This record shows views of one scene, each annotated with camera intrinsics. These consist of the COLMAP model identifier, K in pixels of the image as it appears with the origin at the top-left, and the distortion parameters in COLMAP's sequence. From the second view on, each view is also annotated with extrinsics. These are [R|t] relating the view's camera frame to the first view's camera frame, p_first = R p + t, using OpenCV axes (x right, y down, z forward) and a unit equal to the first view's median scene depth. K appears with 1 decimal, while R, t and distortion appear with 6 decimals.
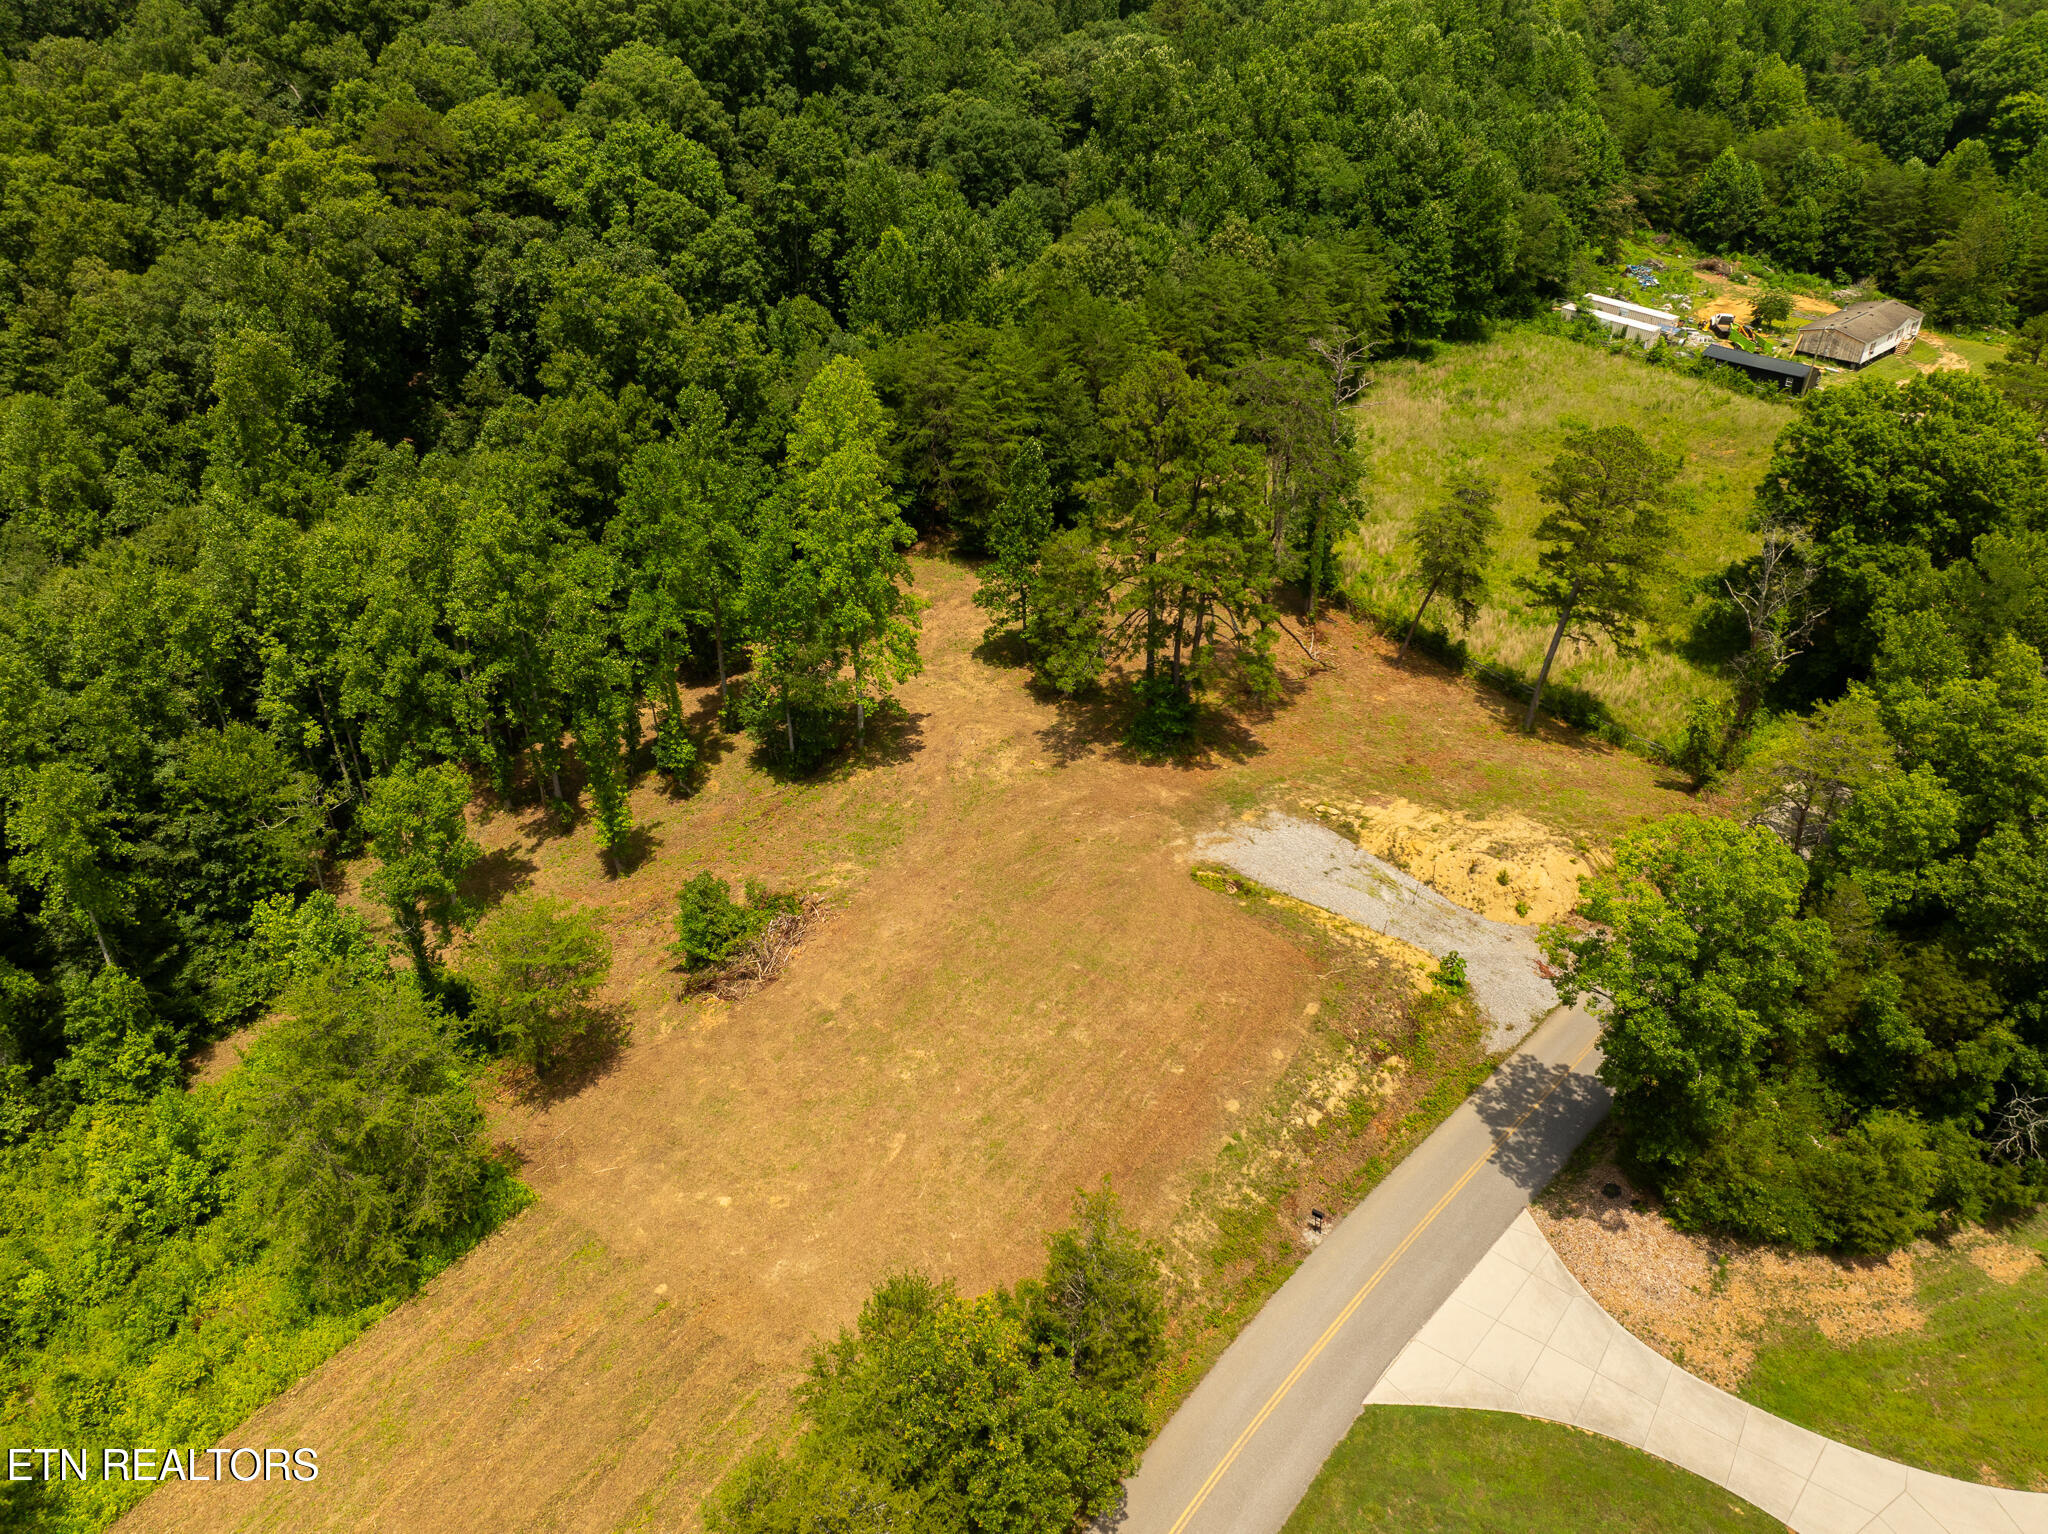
lens RADIAL K [[1435.8, 0, 1024.0], [0, 1435.8, 767.0], [0, 0, 1]] dist [-0.036284, -0.001319]
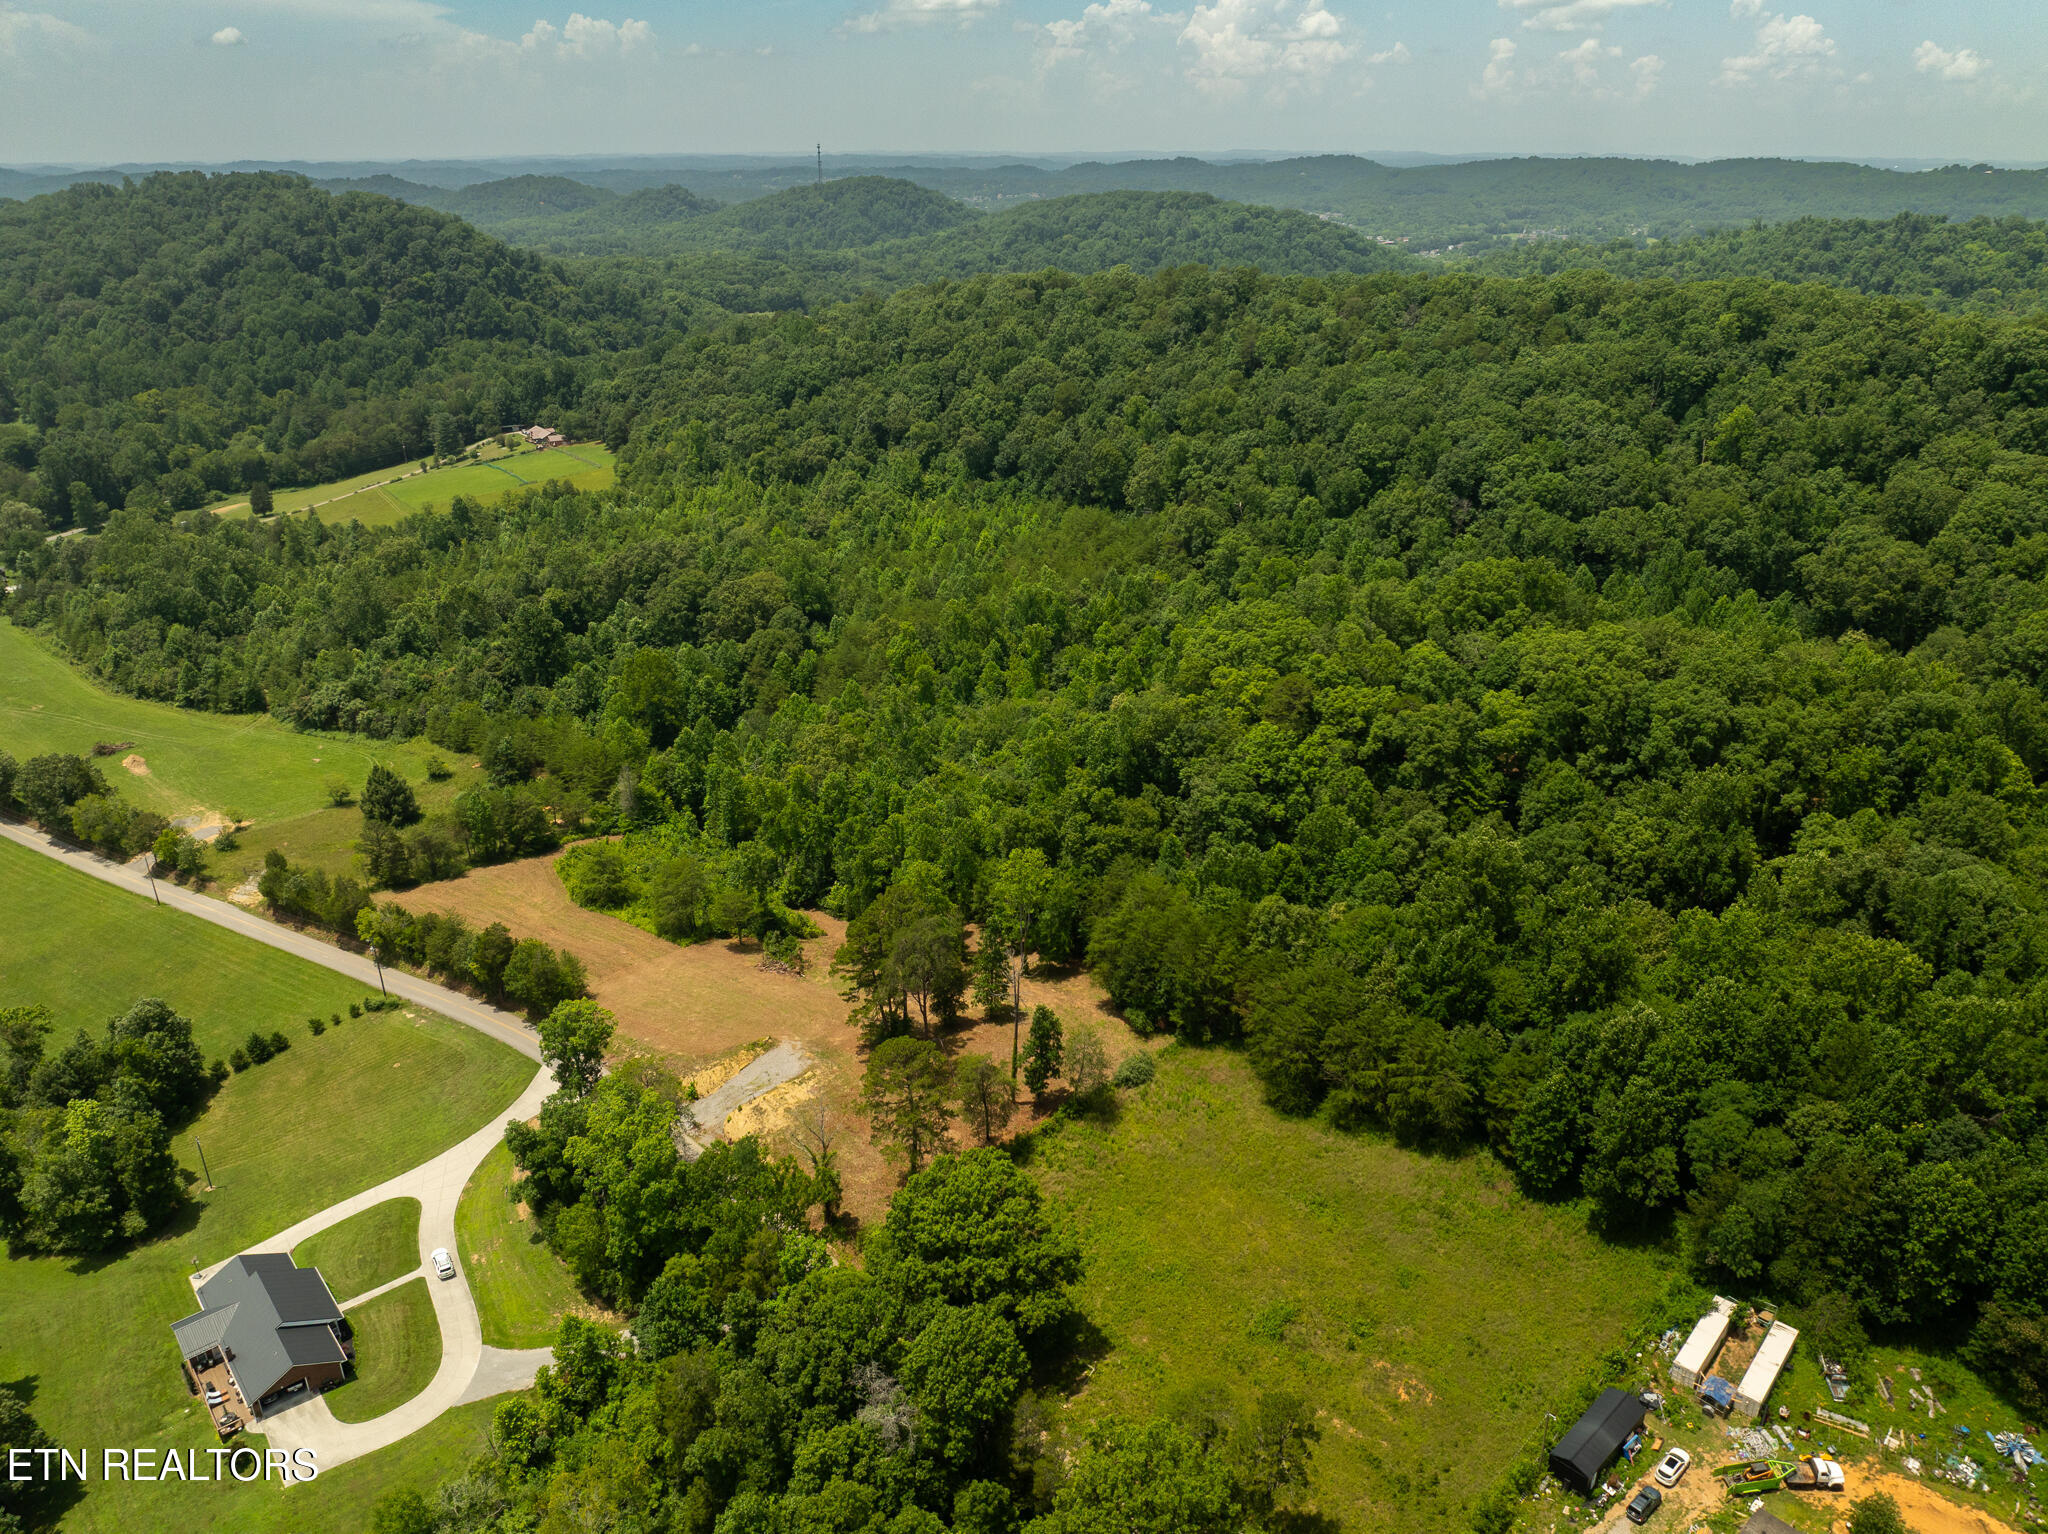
lens RADIAL K [[1435.8, 0, 1024.0], [0, 1435.8, 767.0], [0, 0, 1]] dist [-0.036284, -0.001319]
pose [[-0.001926, 0.395405, -0.918505, 2.538656], [-0.523981, 0.781920, 0.337706, -1.564284], [0.851728, 0.481930, 0.205678, 0.716597]]
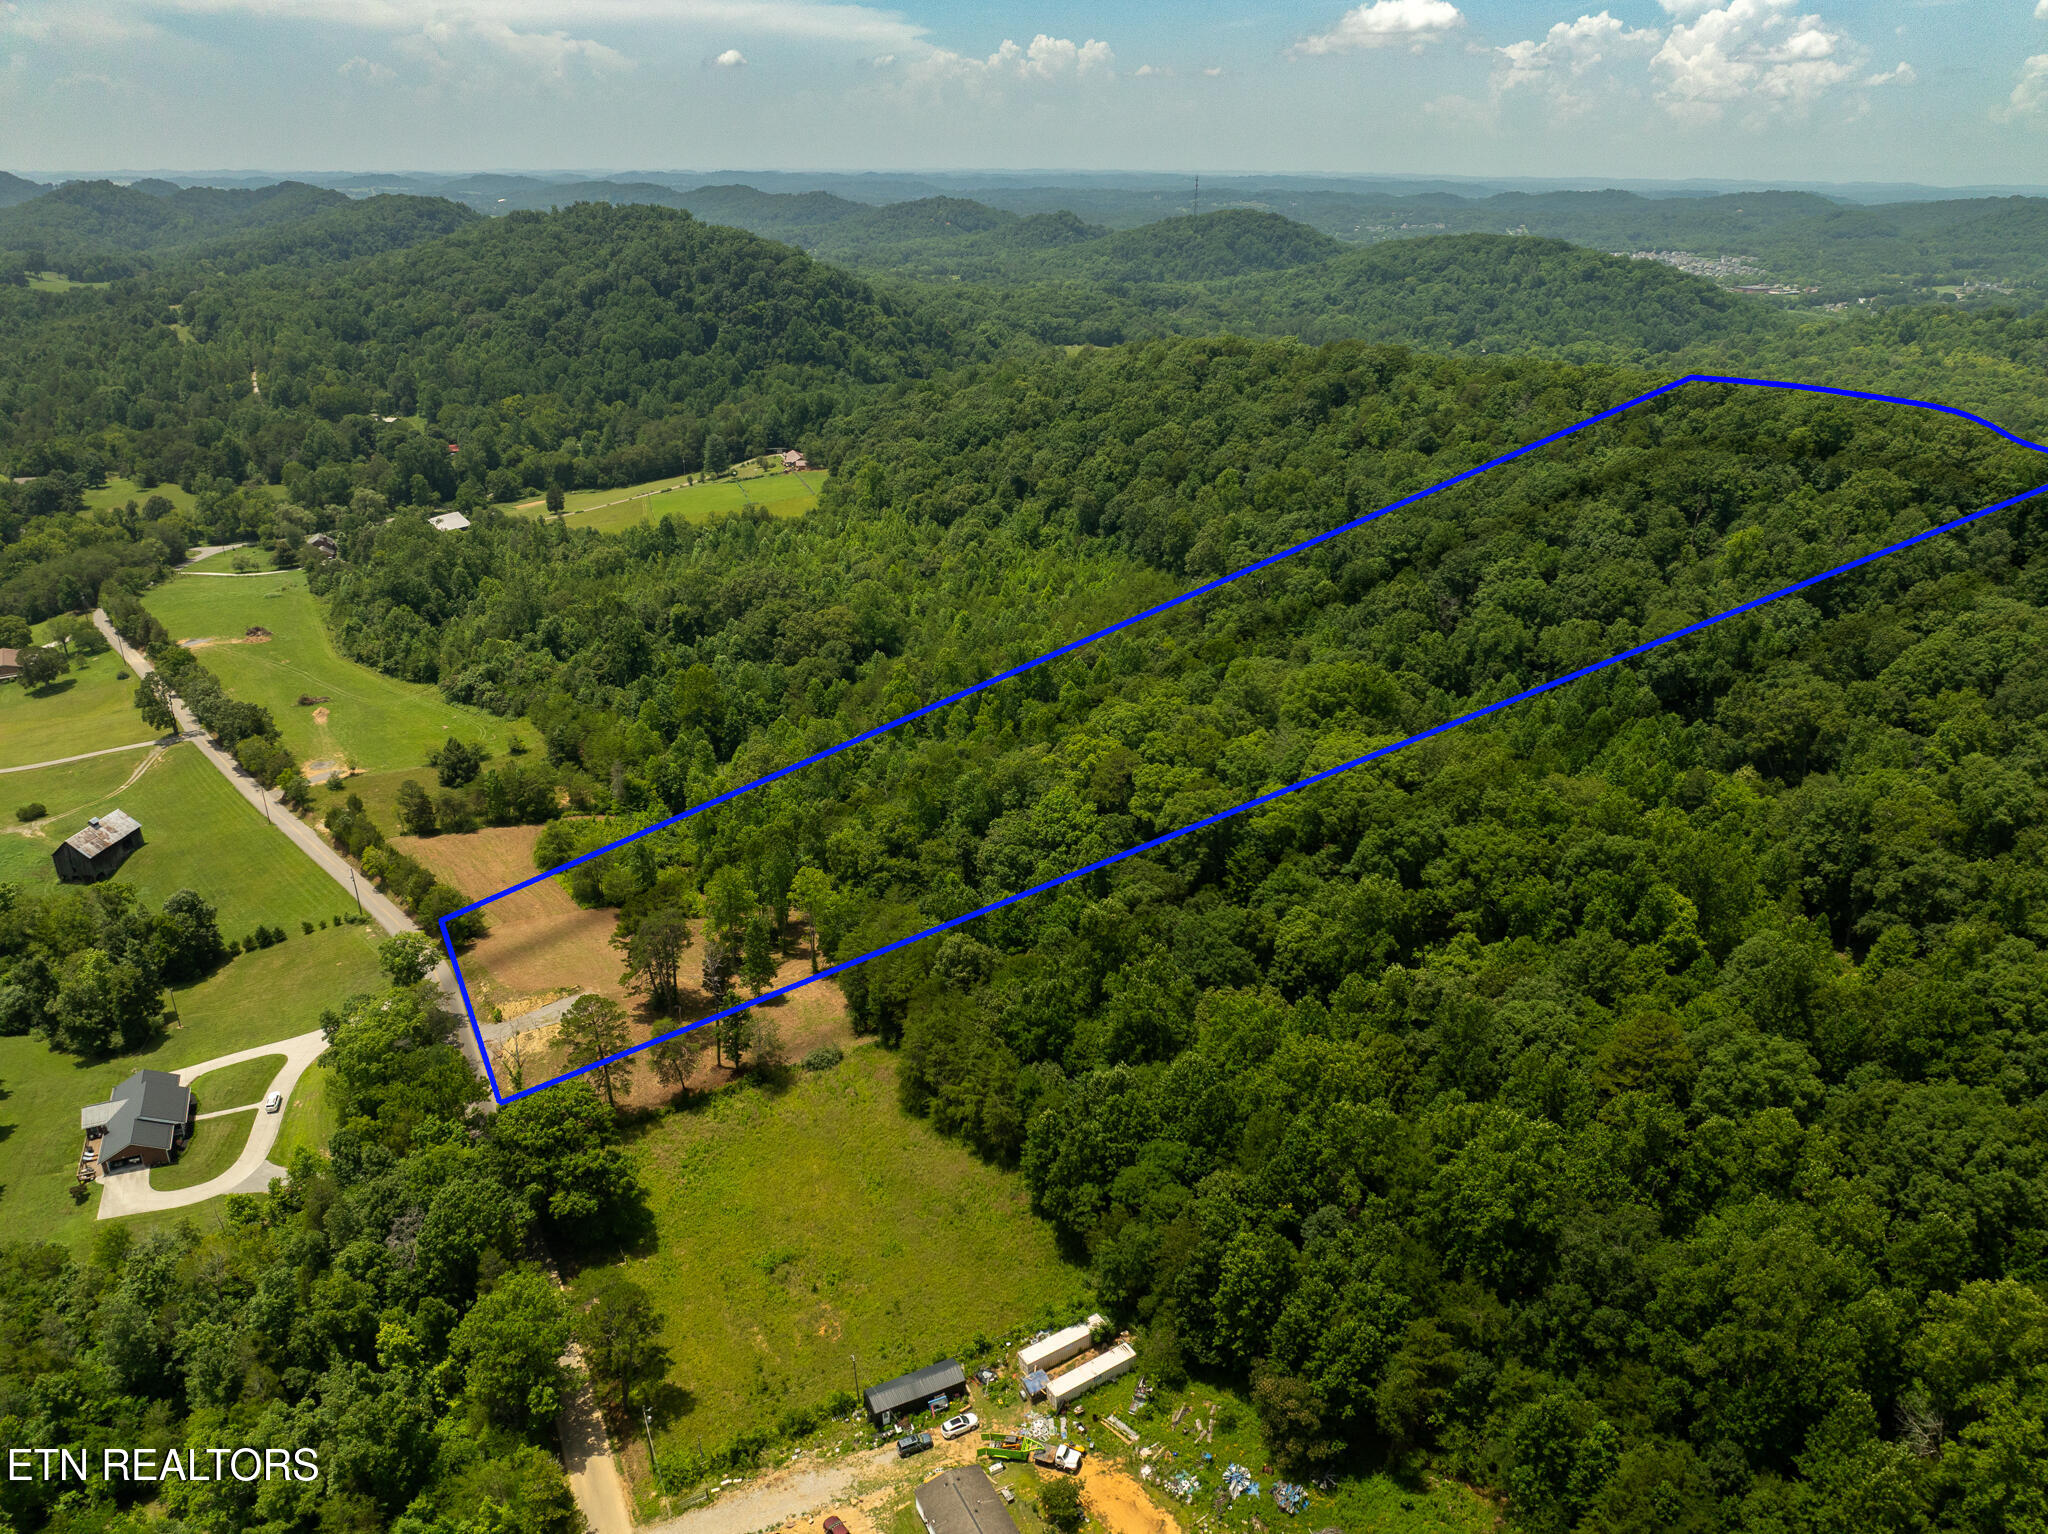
lens RADIAL K [[1435.8, 0, 1024.0], [0, 1435.8, 767.0], [0, 0, 1]] dist [-0.036284, -0.001319]
pose [[-0.283522, 0.368669, -0.885267, 2.823887], [-0.509356, 0.724267, 0.464751, -2.584542], [0.812509, 0.582683, -0.017561, 1.792057]]
